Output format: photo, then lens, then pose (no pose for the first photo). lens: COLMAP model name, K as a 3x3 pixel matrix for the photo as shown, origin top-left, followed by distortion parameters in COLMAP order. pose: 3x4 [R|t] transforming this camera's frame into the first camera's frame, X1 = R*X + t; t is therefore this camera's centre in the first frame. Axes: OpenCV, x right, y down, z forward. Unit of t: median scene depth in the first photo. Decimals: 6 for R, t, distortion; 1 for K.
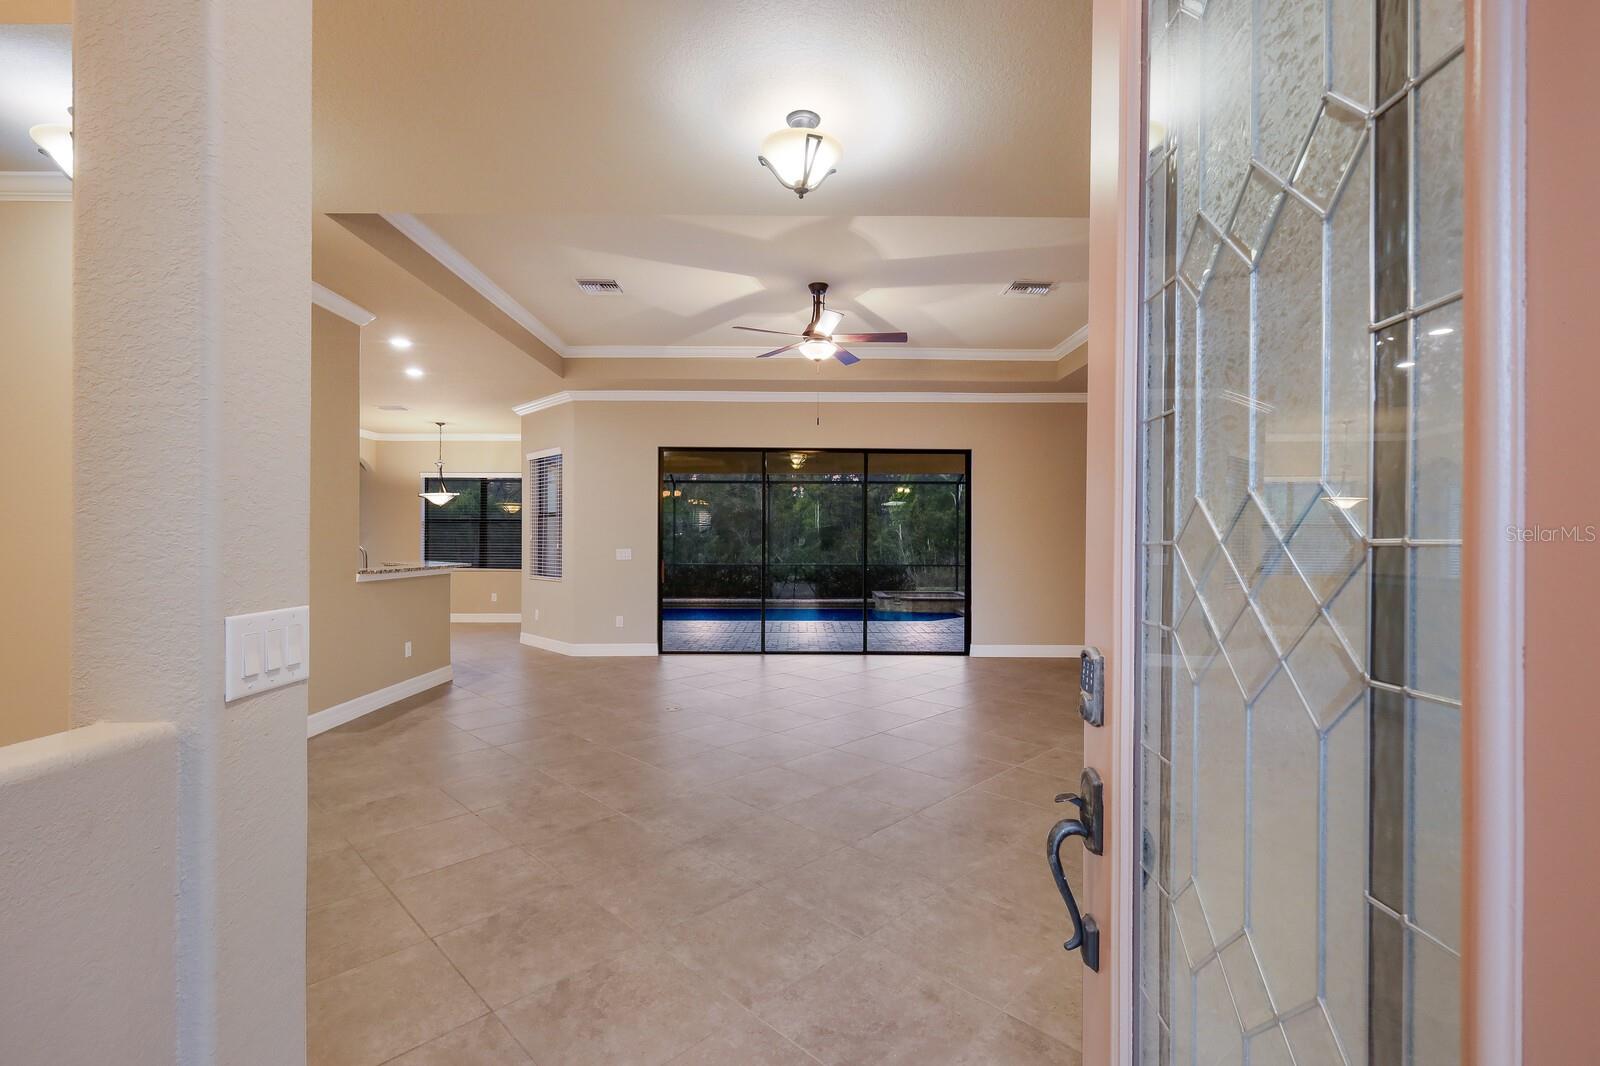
lens RADIAL K [[691.9, 0, 807.7], [0, 691.9, 542.7], [0, 0, 1]] dist [-0.001157, -0.000086]
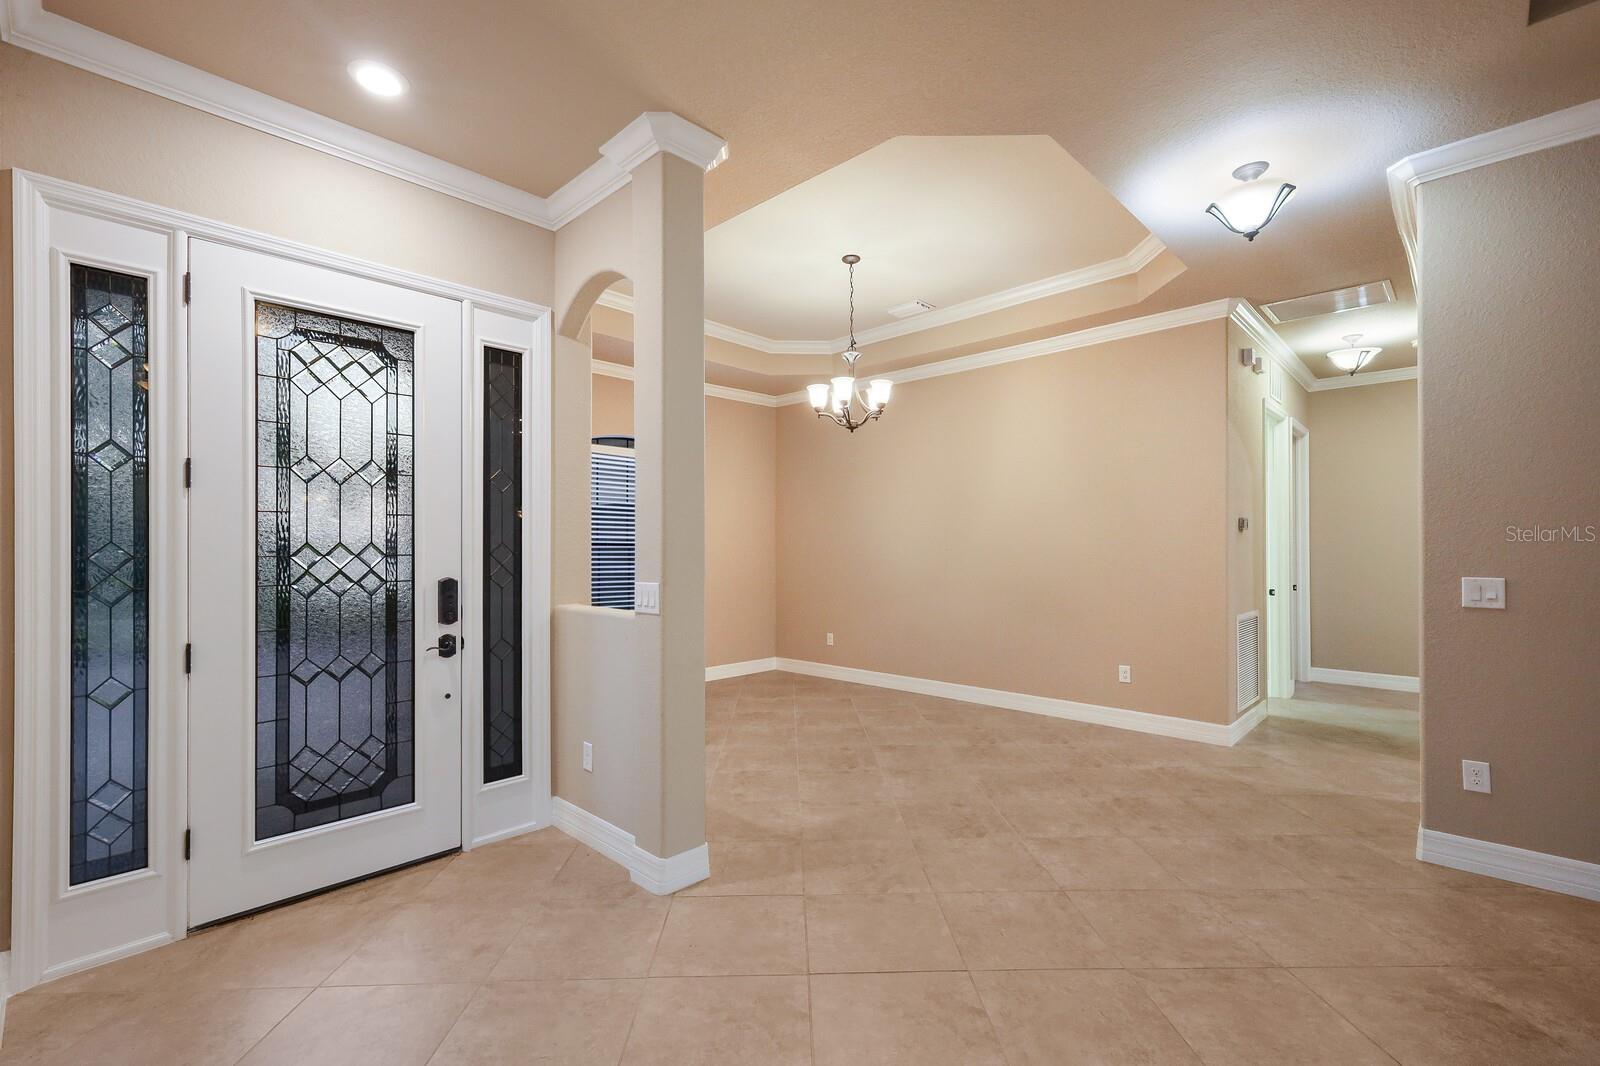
lens RADIAL K [[701.9, 0, 796.3], [0, 701.9, 540.7], [0, 0, 1]] dist [0.006169, -0.000127]
pose [[-0.703051, -0.006312, -0.711111, 0.123559], [-0.003665, 0.999979, -0.005254, -0.005669], [0.711130, -0.001088, -0.703060, 0.594437]]
